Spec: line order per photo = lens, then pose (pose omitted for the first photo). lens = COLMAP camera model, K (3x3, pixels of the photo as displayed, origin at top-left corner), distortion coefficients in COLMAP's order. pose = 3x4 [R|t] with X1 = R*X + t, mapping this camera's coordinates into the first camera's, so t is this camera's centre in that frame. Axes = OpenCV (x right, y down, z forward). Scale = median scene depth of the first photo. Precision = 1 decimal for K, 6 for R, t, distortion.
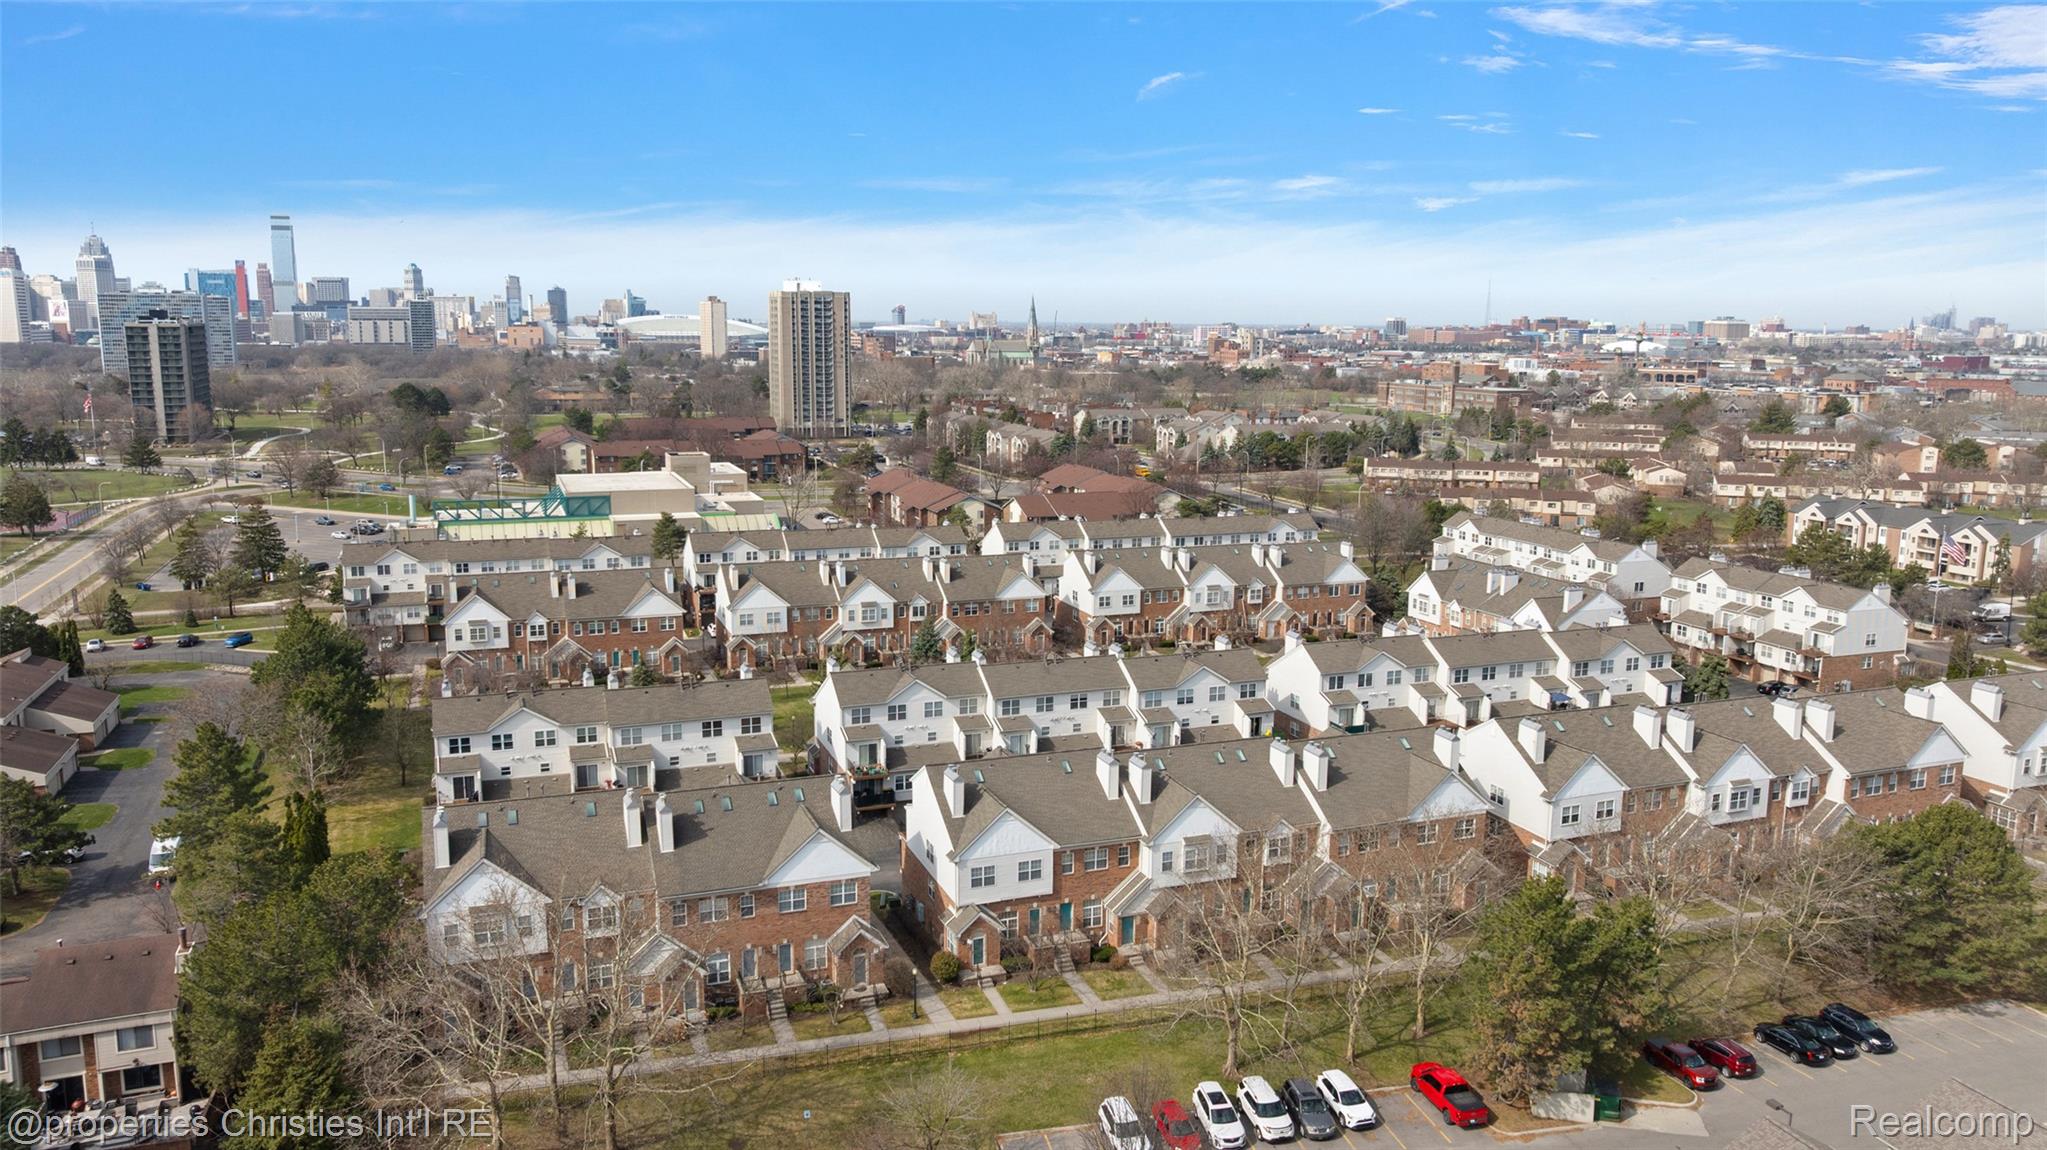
lens RADIAL K [[1469.4, 0, 1023.5], [0, 1469.4, 575.0], [0, 0, 1]] dist [-0.016133, -0.008876]
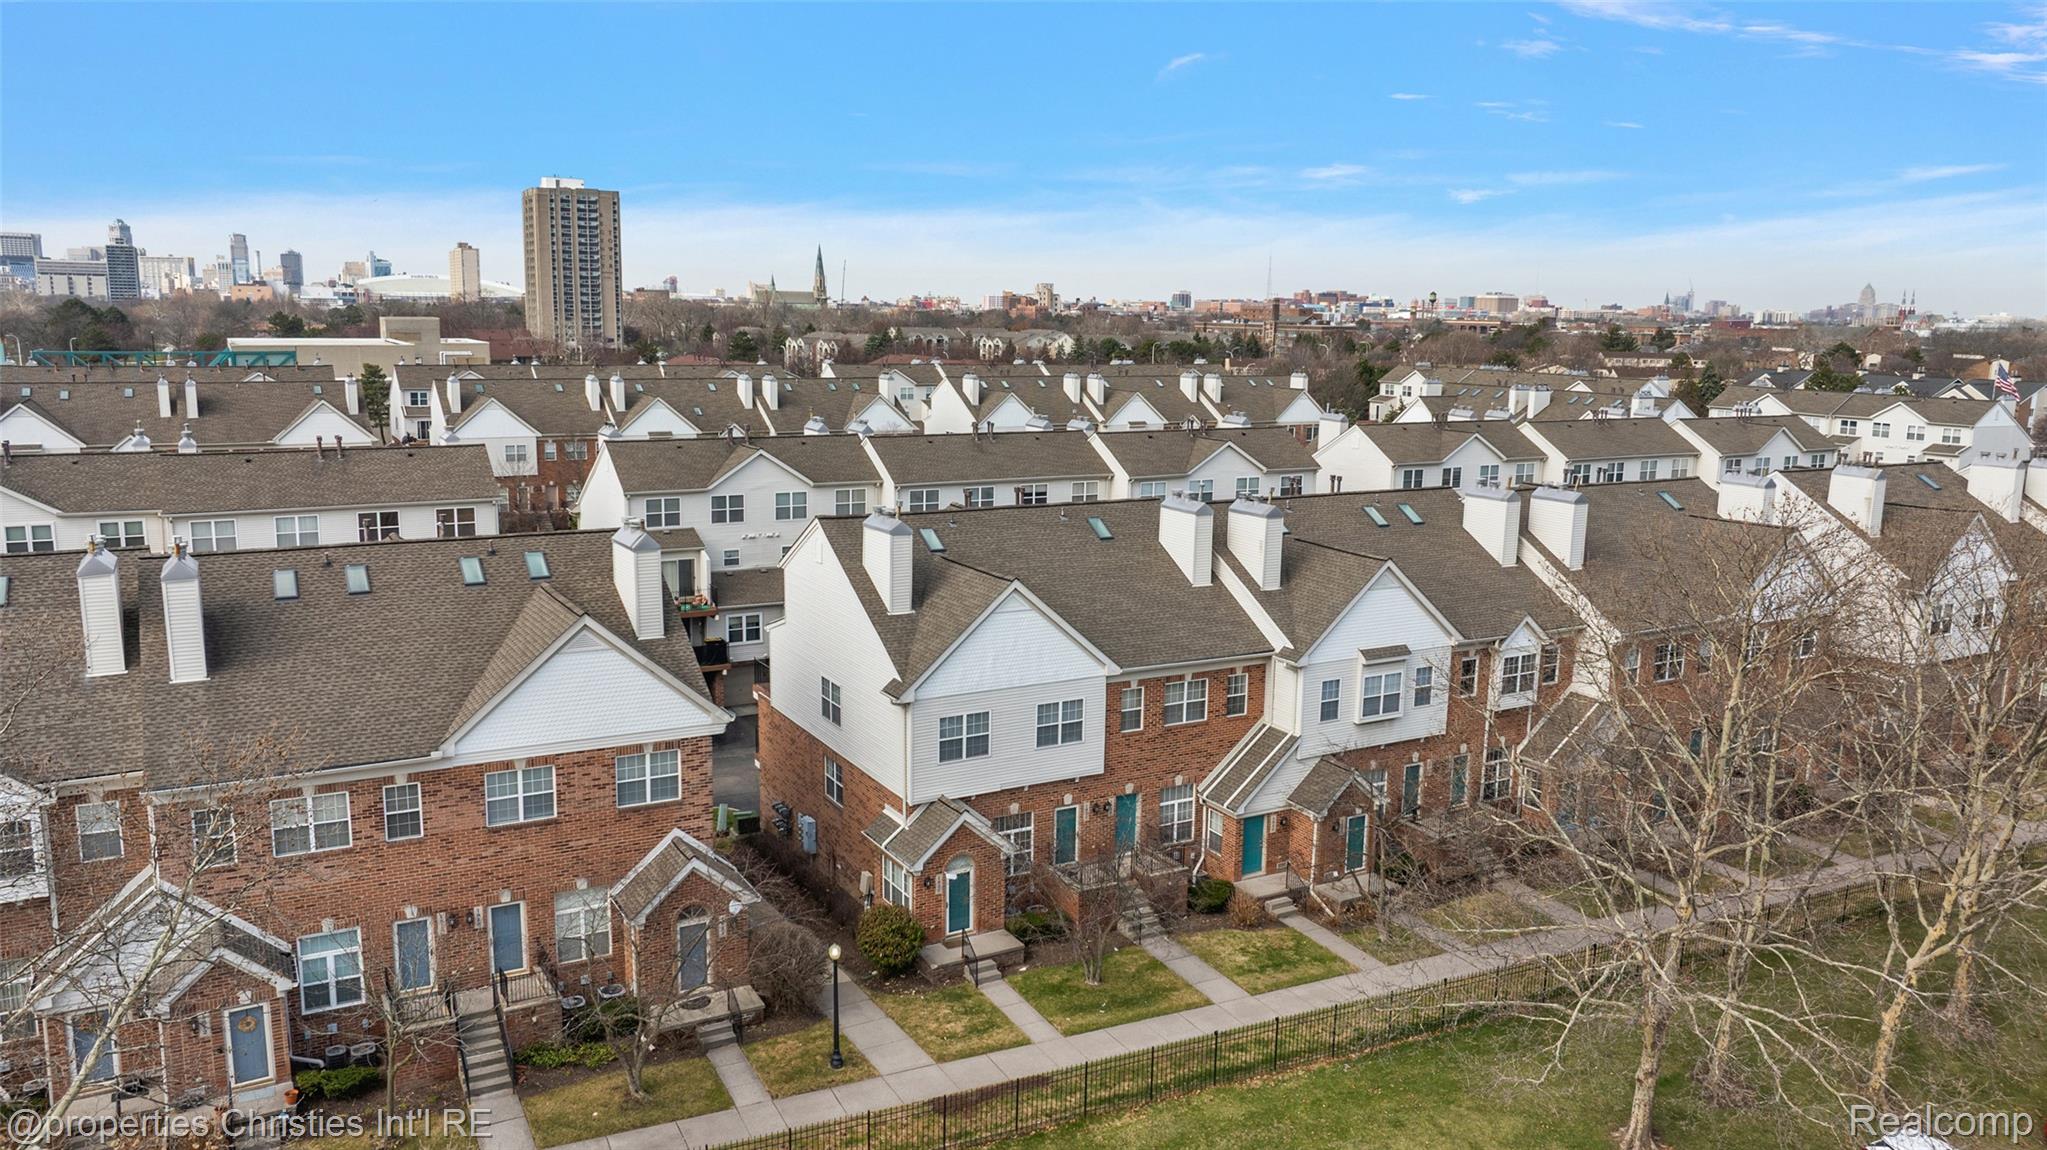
lens RADIAL K [[1469.4, 0, 1023.5], [0, 1469.4, 575.0], [0, 0, 1]] dist [-0.016133, -0.008876]
pose [[0.988775, -0.017768, 0.148354, -0.072579], [0.016649, 0.999823, 0.008777, 0.146256], [-0.148484, -0.006208, 0.988895, 0.530049]]
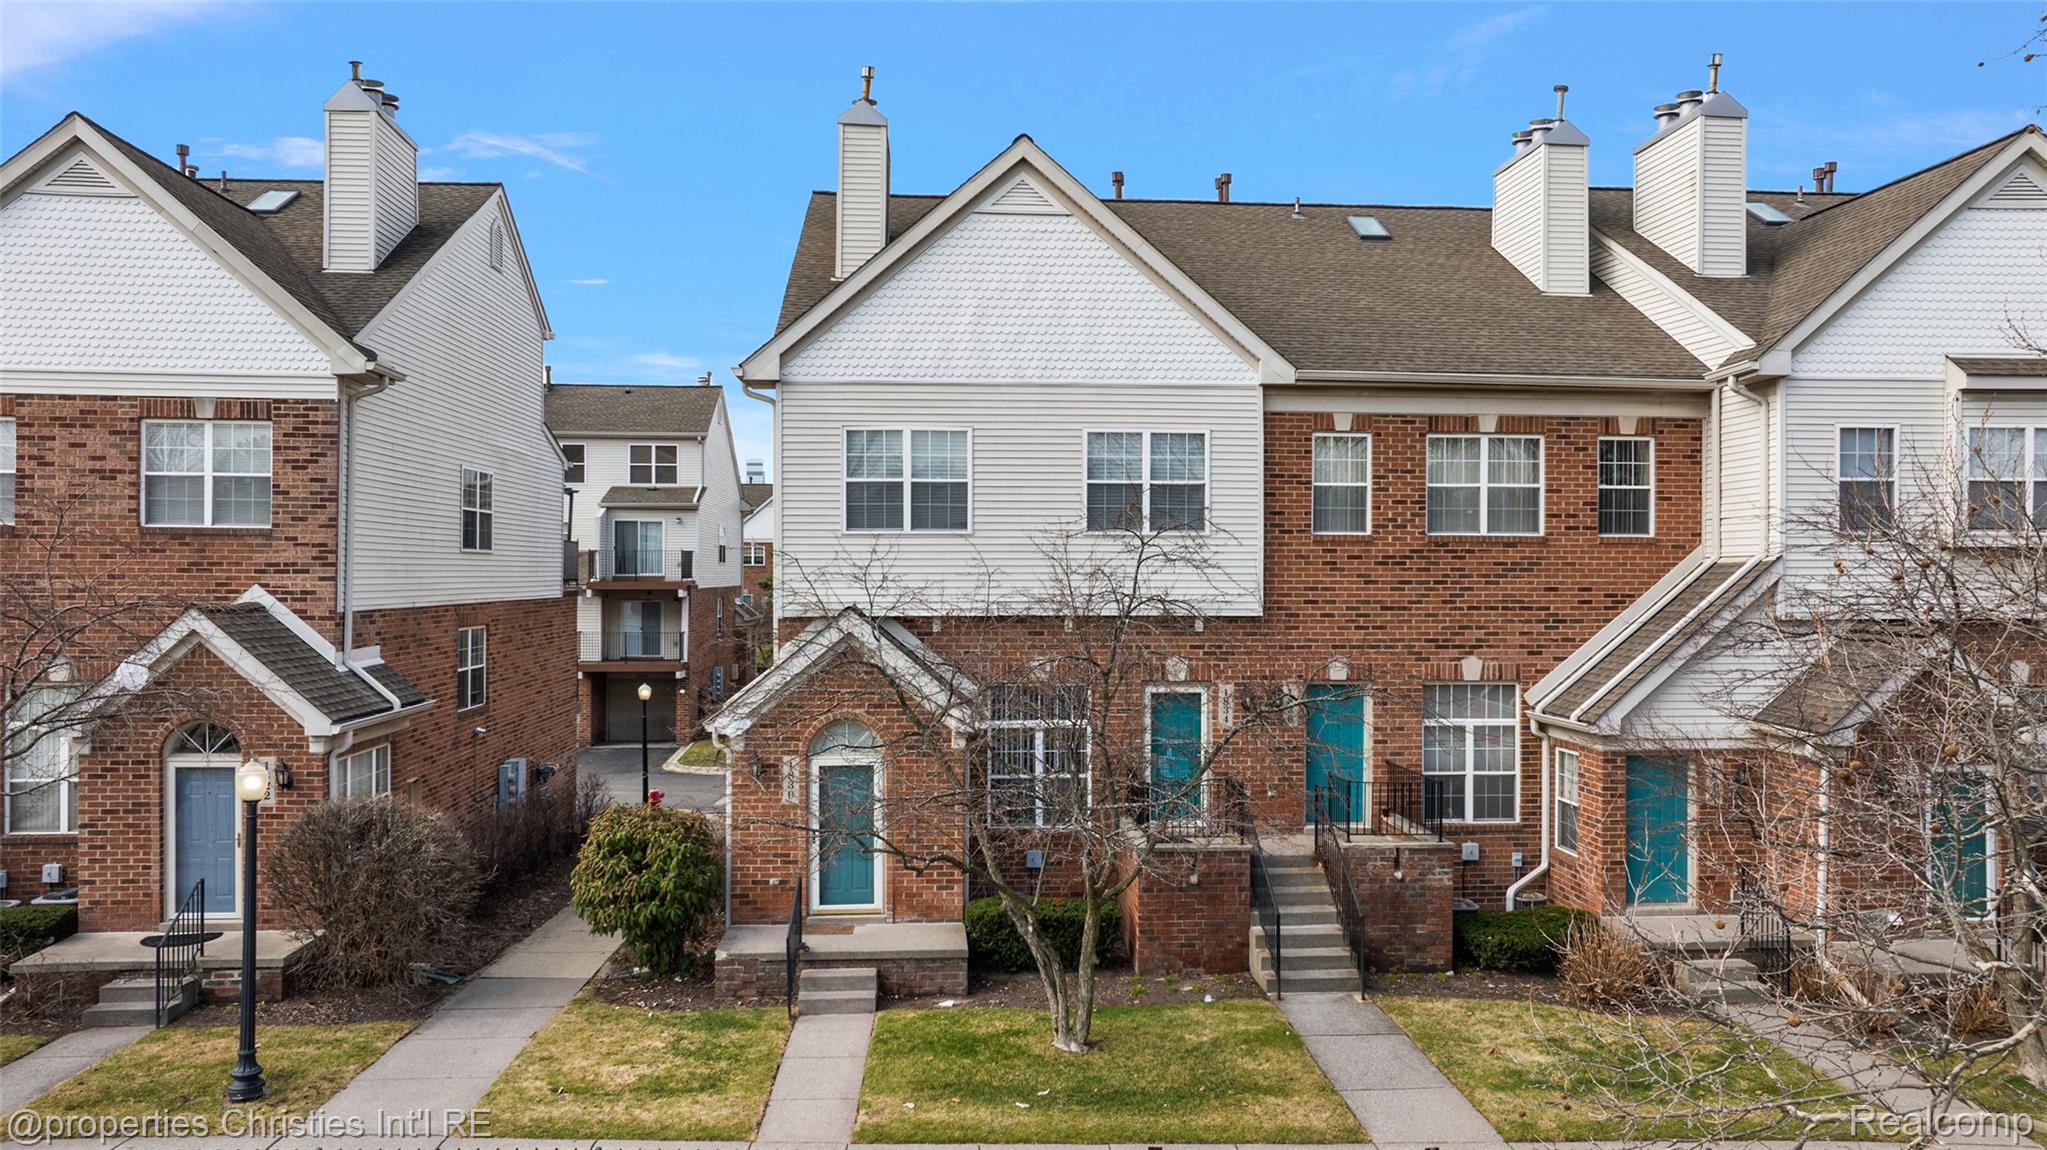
lens RADIAL K [[1437.8, 0, 1027.4], [0, 1437.8, 570.8], [0, 0, 1]] dist [-0.015445, -0.003240]
pose [[0.957809, -0.003950, -0.287380, 0.045324], [-0.047837, 0.983767, -0.172957, 0.242555], [0.283398, 0.179407, 0.942071, 0.784159]]
